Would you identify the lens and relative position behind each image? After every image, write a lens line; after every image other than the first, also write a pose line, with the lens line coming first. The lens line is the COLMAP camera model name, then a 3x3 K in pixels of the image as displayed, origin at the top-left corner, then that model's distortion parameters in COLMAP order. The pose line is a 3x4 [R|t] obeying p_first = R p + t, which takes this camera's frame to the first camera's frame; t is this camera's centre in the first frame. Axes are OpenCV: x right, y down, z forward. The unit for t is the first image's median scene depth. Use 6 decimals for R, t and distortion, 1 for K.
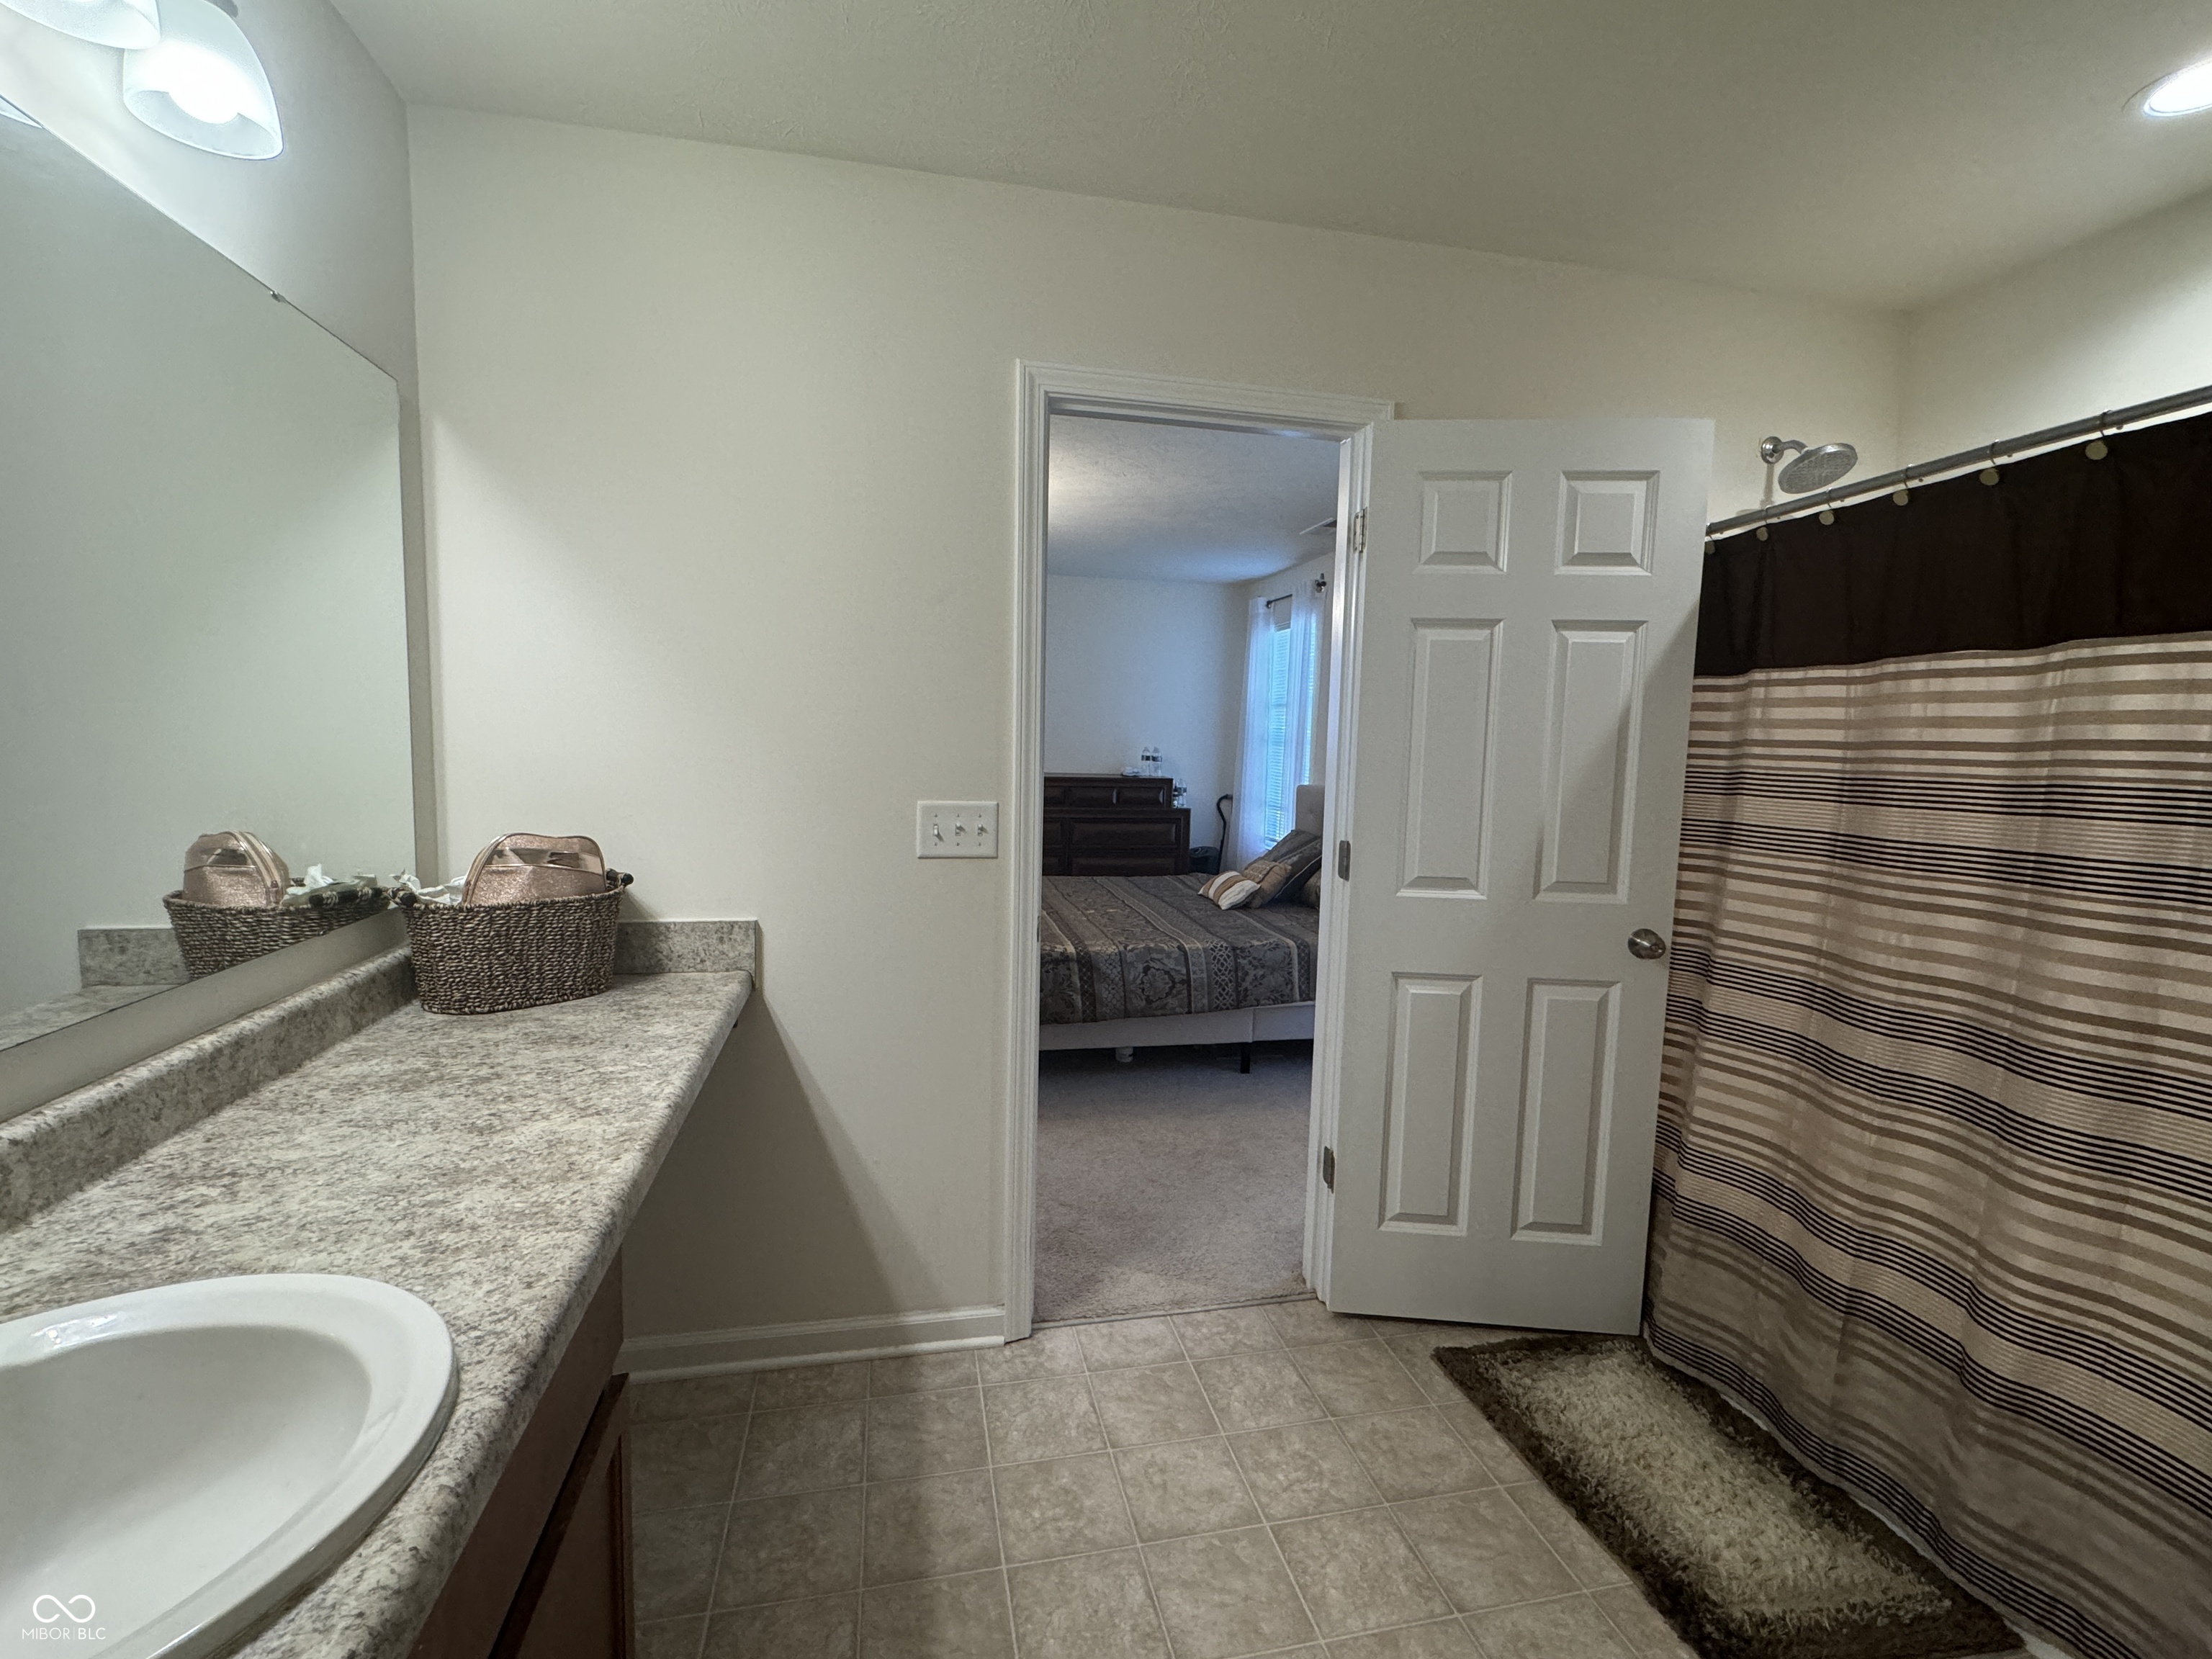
lens RADIAL K [[972.4, 0, 1105.9], [0, 972.4, 834.0], [0, 0, 1]] dist [-0.000608, -0.000077]
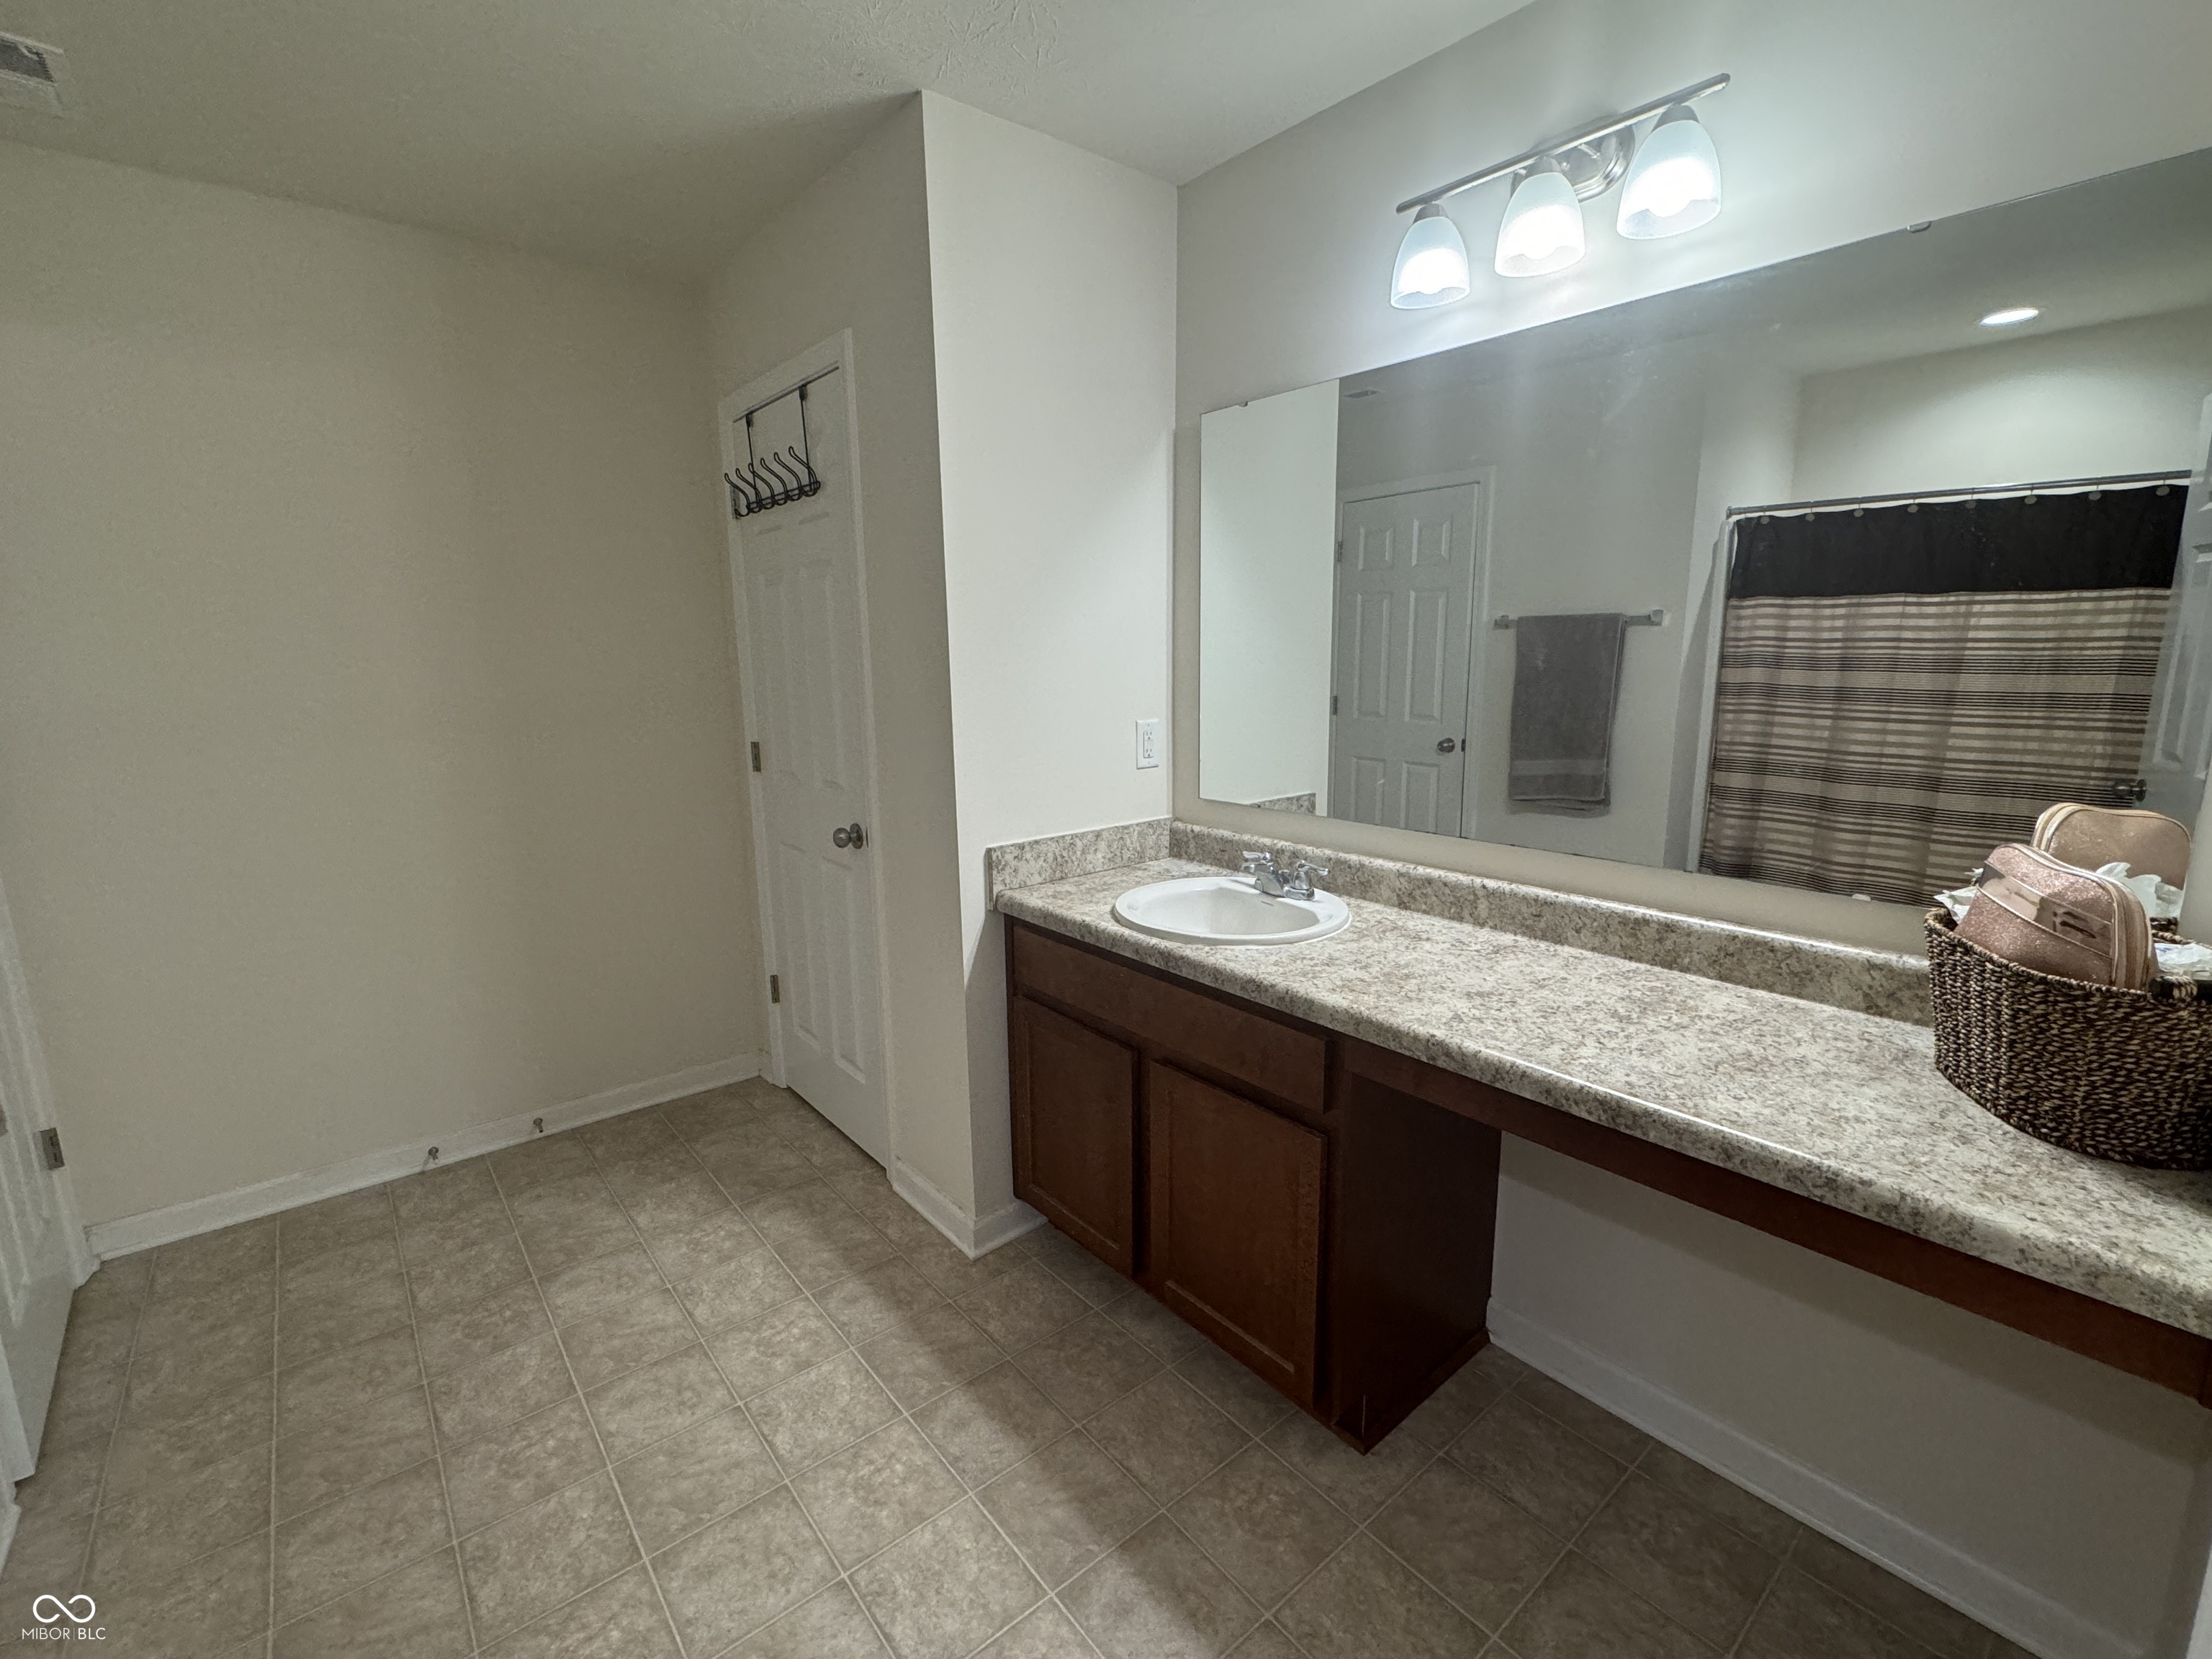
lens RADIAL K [[972.4, 0, 1110.7], [0, 972.4, 822.9], [0, 0, 1]] dist [-0.000608, -0.000077]
pose [[-0.885916, 0.075767, -0.457616, 0.357877], [-0.049640, 0.965416, 0.255944, -0.215302], [0.461182, 0.249461, -0.851517, 1.722753]]
